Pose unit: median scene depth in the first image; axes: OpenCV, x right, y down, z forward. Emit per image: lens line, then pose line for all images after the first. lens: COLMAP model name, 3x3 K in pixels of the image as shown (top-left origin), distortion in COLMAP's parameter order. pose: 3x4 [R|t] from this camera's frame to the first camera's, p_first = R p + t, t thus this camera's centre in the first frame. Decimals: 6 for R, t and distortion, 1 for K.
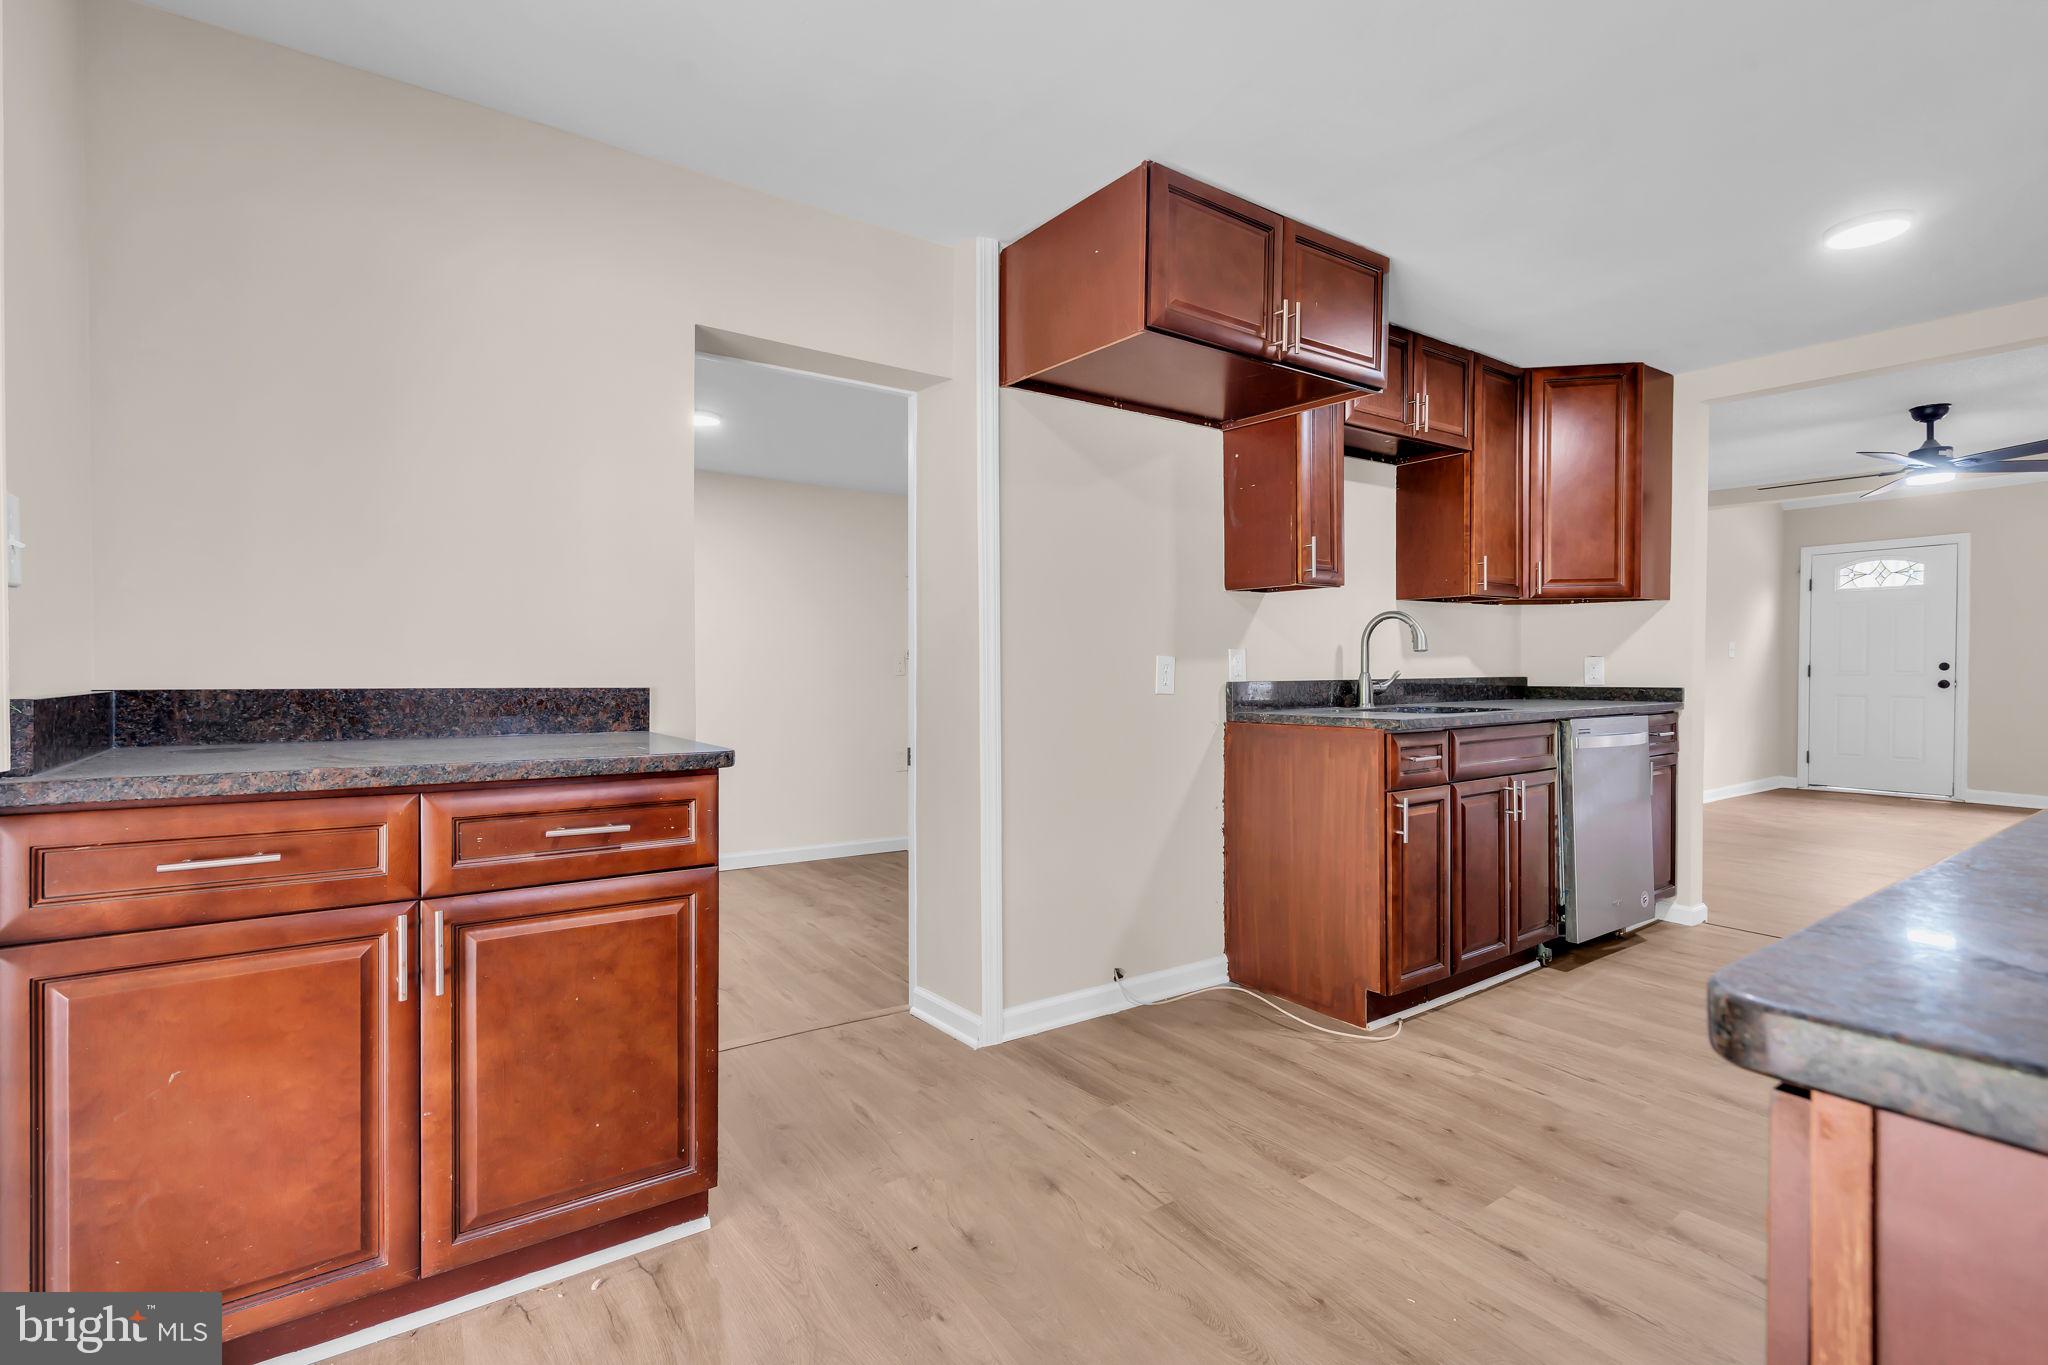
lens RADIAL K [[917.0, 0, 1020.4], [0, 917.0, 686.7], [0, 0, 1]] dist [-0.001370, 0.003556]
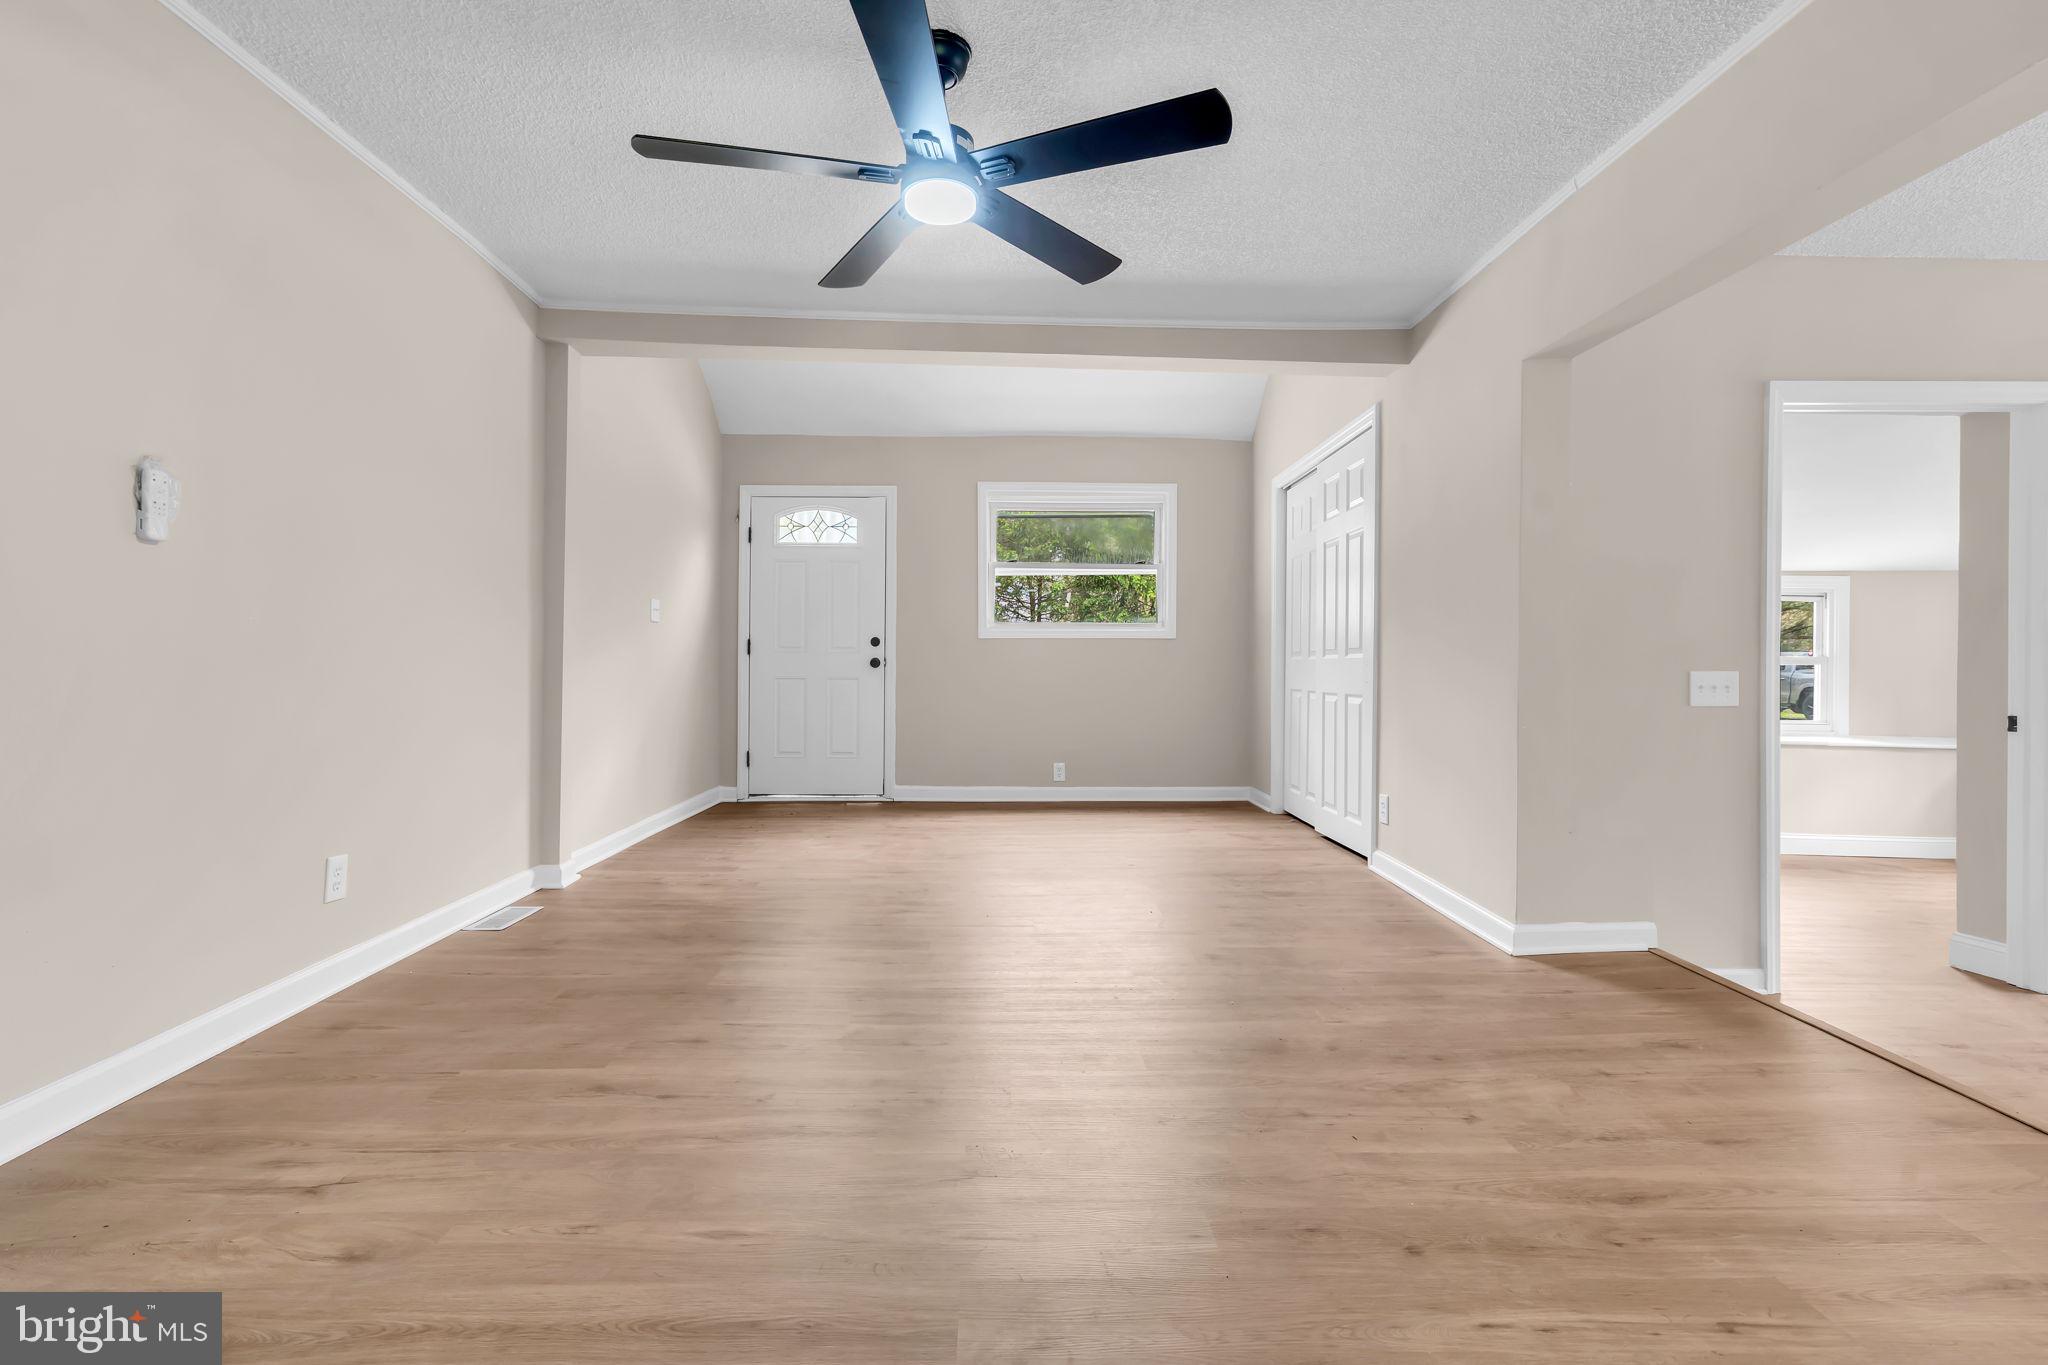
lens RADIAL K [[917.0, 0, 997.5], [0, 917.0, 669.3], [0, 0, 1]] dist [-0.001370, 0.003556]
pose [[0.572230, 0.001811, 0.820091, 1.016781], [0.008916, 0.999925, -0.008429, 0.029481], [-0.820045, 0.012135, 0.572171, 1.141262]]
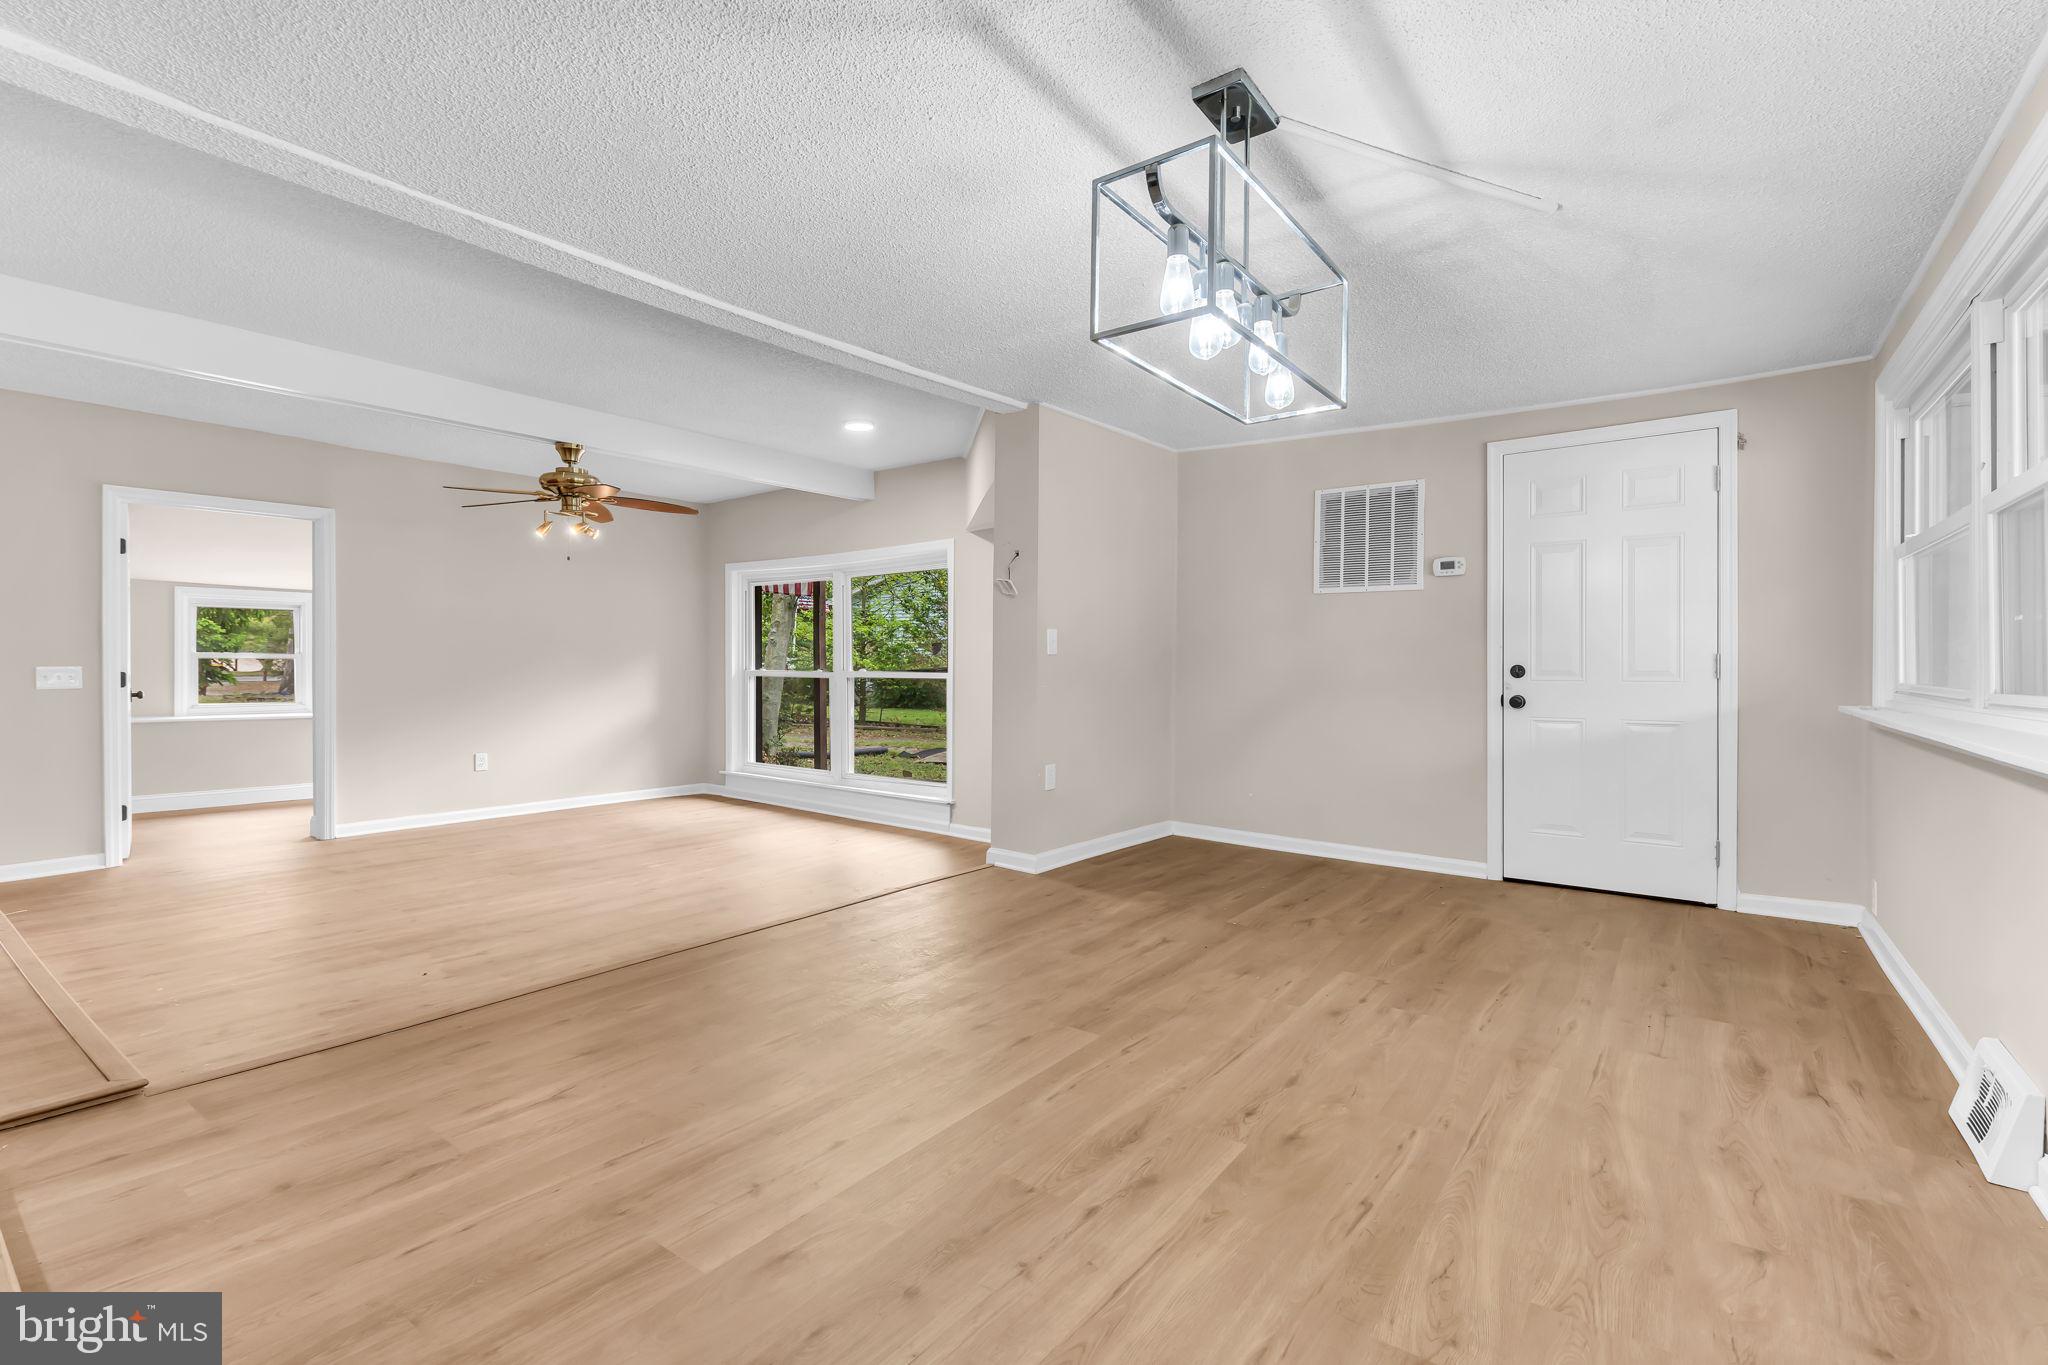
lens RADIAL K [[917.0, 0, 1030.3], [0, 917.0, 670.2], [0, 0, 1]] dist [-0.001370, 0.003556]
pose [[-0.313798, -0.005444, 0.949474, 0.148383], [0.017581, 0.999779, 0.011543, 0.049817], [-0.949327, 0.020315, -0.313632, -0.174762]]
